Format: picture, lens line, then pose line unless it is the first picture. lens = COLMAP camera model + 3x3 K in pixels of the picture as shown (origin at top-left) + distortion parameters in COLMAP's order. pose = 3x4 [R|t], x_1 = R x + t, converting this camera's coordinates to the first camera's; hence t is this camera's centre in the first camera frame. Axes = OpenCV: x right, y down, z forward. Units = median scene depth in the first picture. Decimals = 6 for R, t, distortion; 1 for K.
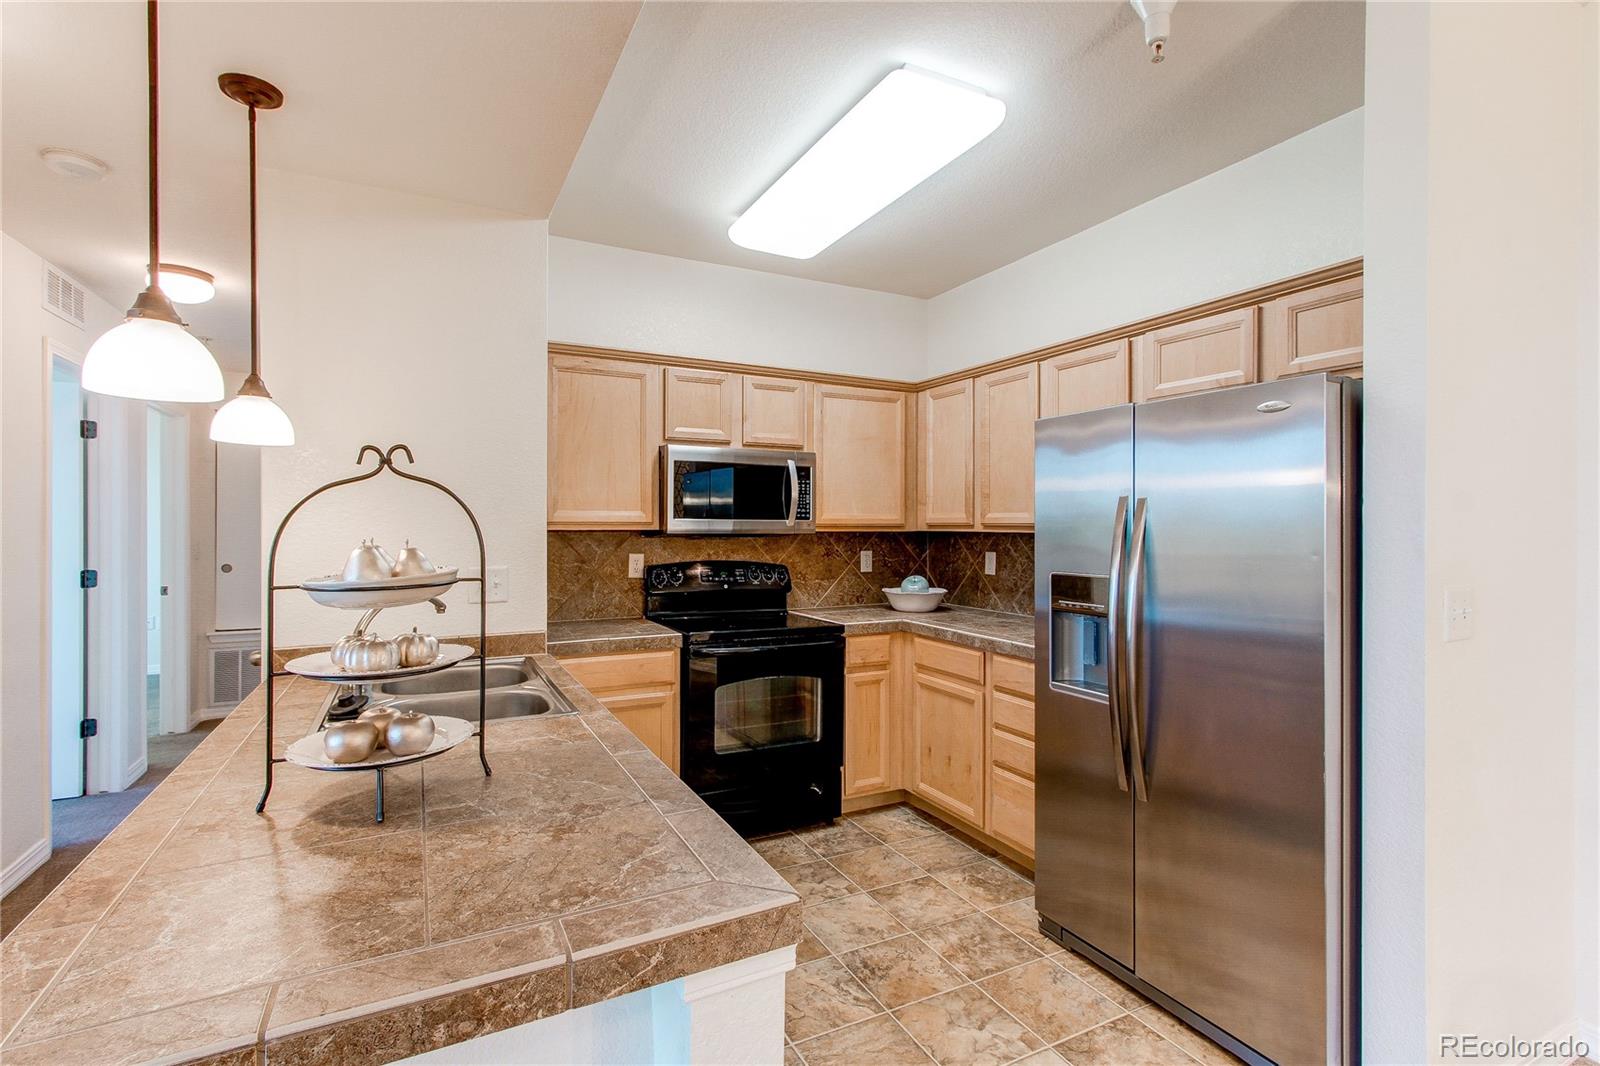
lens RADIAL K [[740.5, 0, 788.4], [0, 740.5, 530.1], [0, 0, 1]] dist [-0.000430, 0.000158]
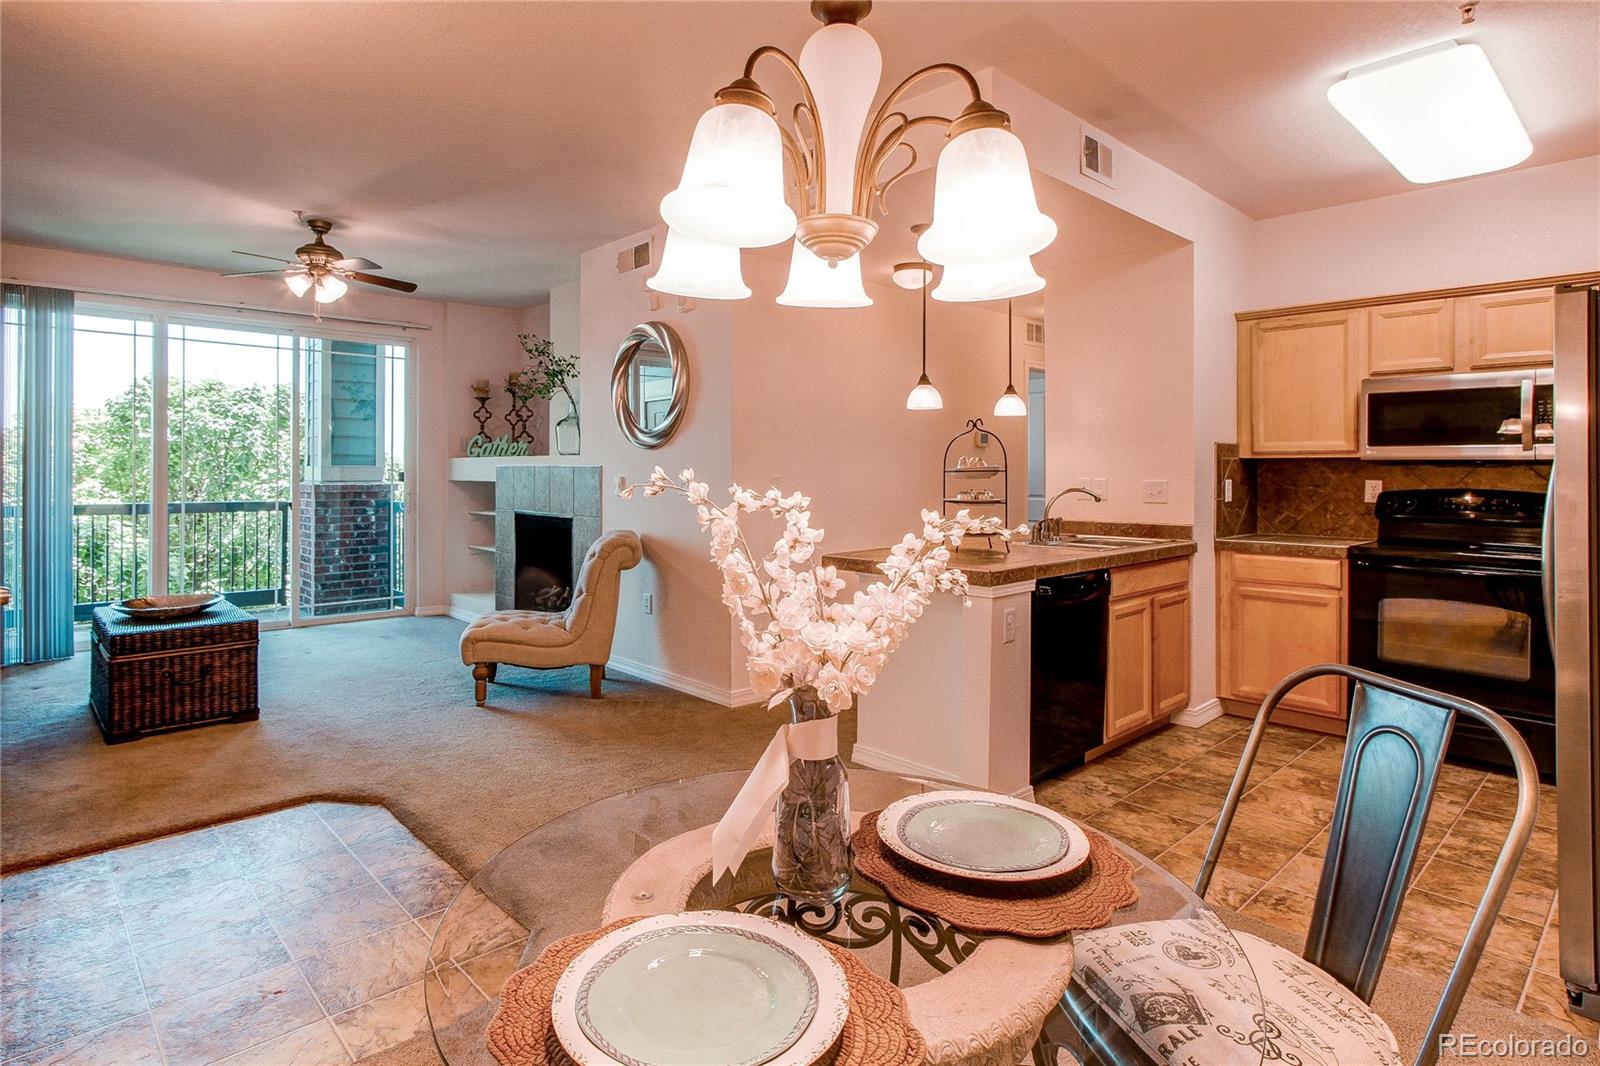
lens RADIAL K [[849.5, 0, 758.5], [0, 849.5, 472.1], [0, 0, 1]] dist [-0.000125, 0.002023]
pose [[0.269104, 0.000359, -0.963111, 0.778899], [-0.008205, 0.999964, -0.001920, 0.031094], [0.963076, 0.008419, 0.269097, -0.203091]]
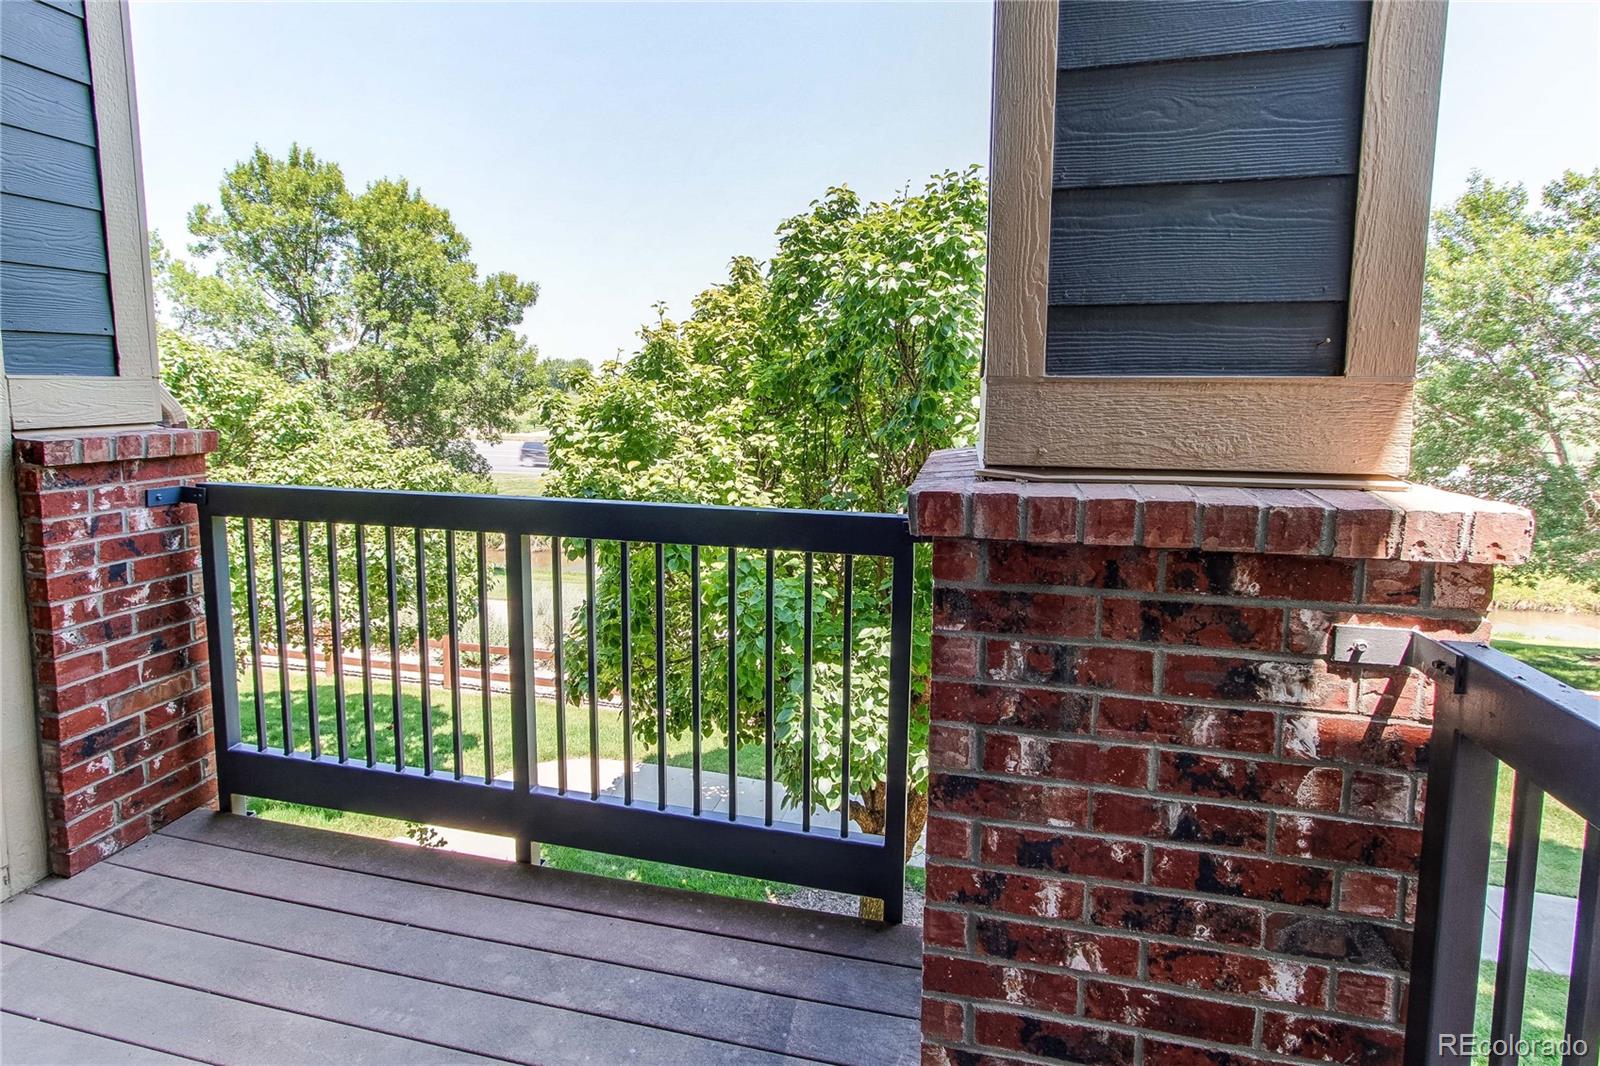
lens RADIAL K [[743.4, 0, 793.3], [0, 743.4, 449.6], [0, 0, 1]] dist [0.000179, 0.000131]
pose [[-0.639463, 0.066797, -0.765914, -1.435802], [-0.011673, 0.995260, 0.096544, 0.023314], [0.768733, 0.070677, -0.635653, -0.575169]]
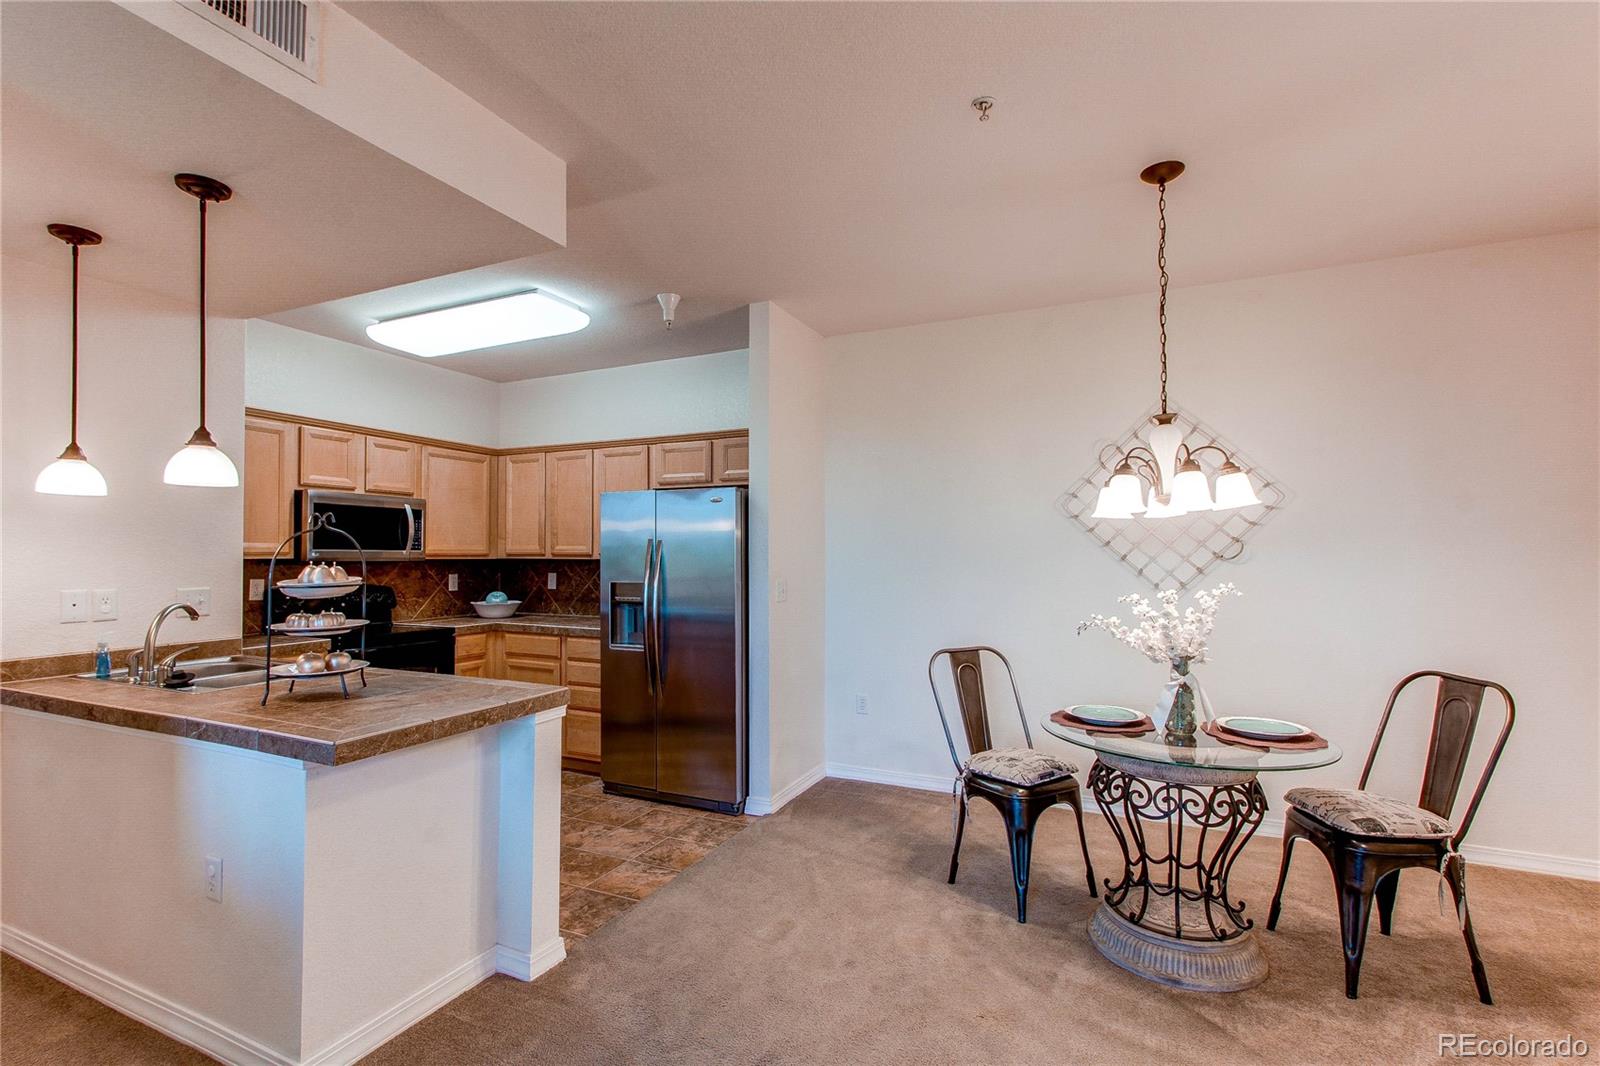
lens RADIAL K [[742.4, 0, 783.6], [0, 742.4, 541.4], [0, 0, 1]] dist [-0.000161, 0.000557]
pose [[0.793143, 0.008315, 0.608978, -0.273256], [0.005747, 0.999760, -0.021136, 0.001723], [-0.609008, 0.020264, 0.792905, -0.448709]]
